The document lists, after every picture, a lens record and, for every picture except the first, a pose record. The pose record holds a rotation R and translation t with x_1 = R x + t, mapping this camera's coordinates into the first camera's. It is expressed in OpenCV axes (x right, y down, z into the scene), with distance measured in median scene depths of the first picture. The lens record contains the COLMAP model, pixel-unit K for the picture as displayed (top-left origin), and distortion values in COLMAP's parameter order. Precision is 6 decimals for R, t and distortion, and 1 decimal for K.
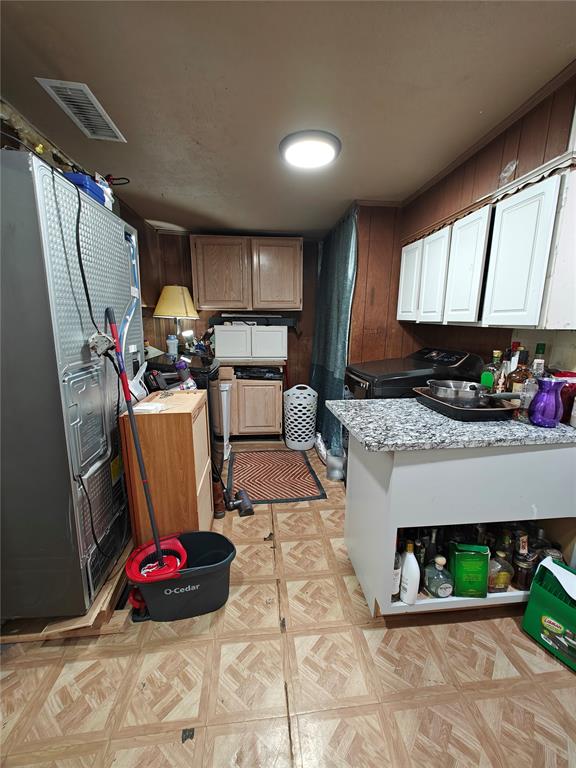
lens RADIAL K [[321.8, 0, 288.2], [0, 321.8, 382.8], [0, 0, 1]] dist [-0.001979, 0.000732]
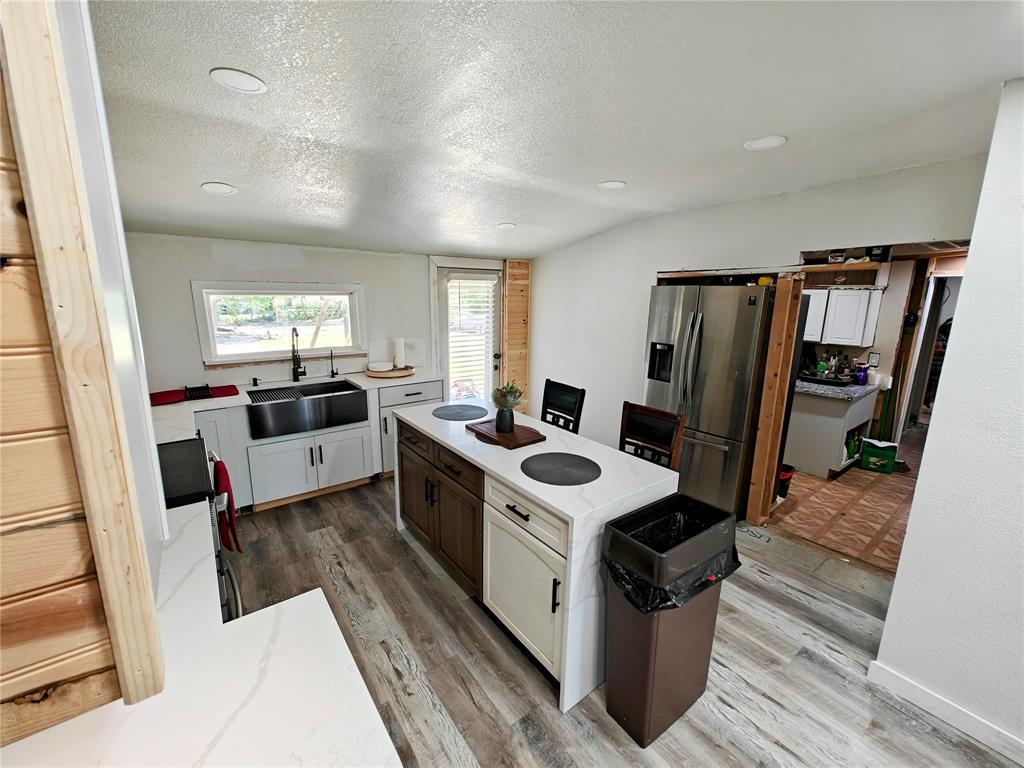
lens RADIAL K [[429.0, 0, 508.8], [0, 429.0, 379.2], [0, 0, 1]] dist [-0.001979, 0.000732]
pose [[0.860407, -0.106568, 0.498340, -3.437036], [0.099987, 0.994186, 0.039972, -0.342885], [-0.499702, 0.015435, 0.866060, -0.558307]]
